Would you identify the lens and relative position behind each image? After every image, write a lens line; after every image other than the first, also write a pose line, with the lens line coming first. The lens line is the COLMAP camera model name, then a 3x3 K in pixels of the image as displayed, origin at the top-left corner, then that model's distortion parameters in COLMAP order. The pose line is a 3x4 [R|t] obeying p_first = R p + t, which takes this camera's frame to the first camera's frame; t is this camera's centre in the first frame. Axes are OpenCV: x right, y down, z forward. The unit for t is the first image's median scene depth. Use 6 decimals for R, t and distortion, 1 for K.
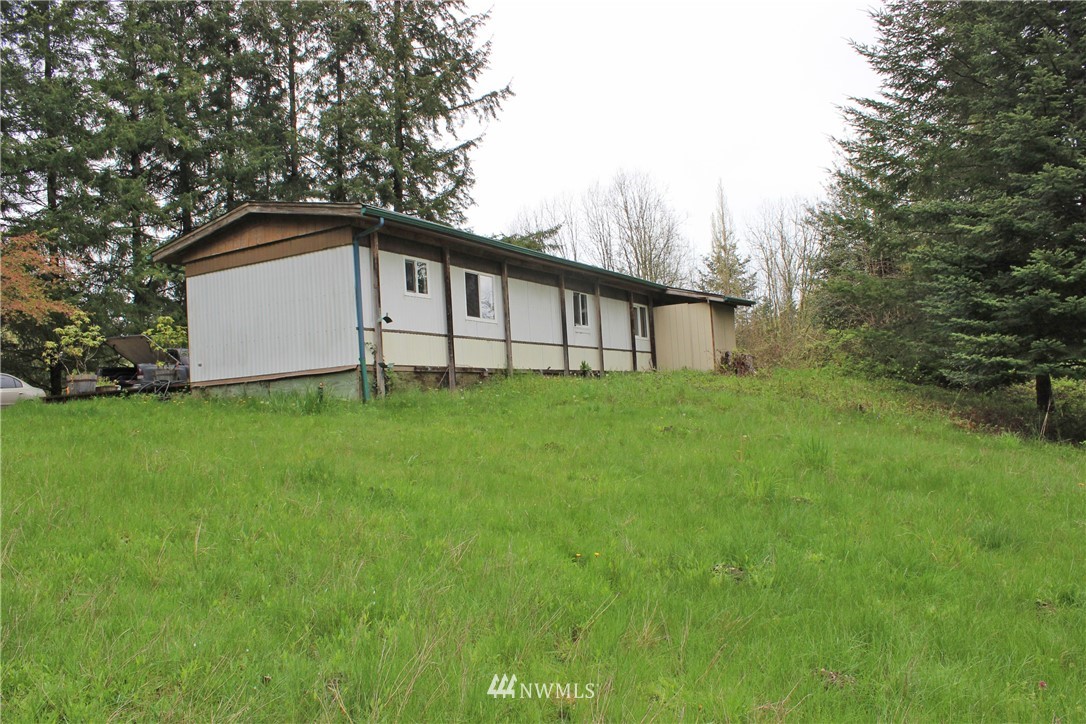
lens RADIAL K [[902.9, 0, 543.0], [0, 902.9, 362.0], [0, 0, 1]] dist [-0.130178, 0.102840]
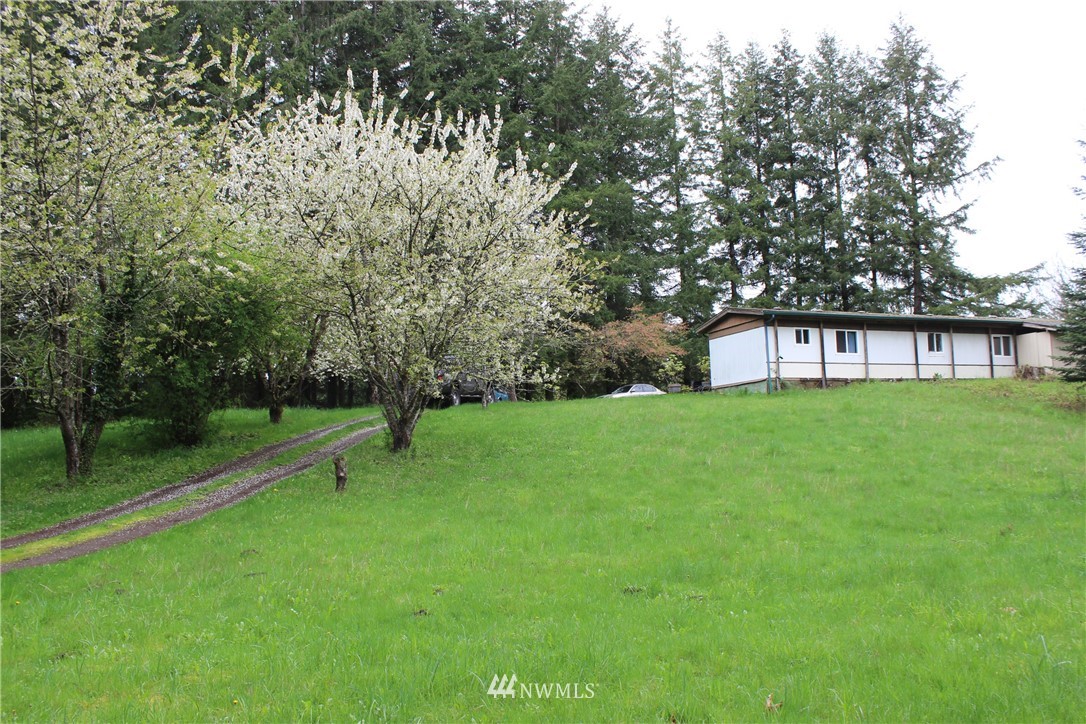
lens RADIAL K [[902.9, 0, 543.0], [0, 902.9, 362.0], [0, 0, 1]] dist [-0.130178, 0.102840]
pose [[0.750345, -0.024961, -0.660575, 0.718716], [0.016638, 0.999683, -0.018876, -0.003098], [0.660837, 0.003173, 0.750522, -0.904142]]
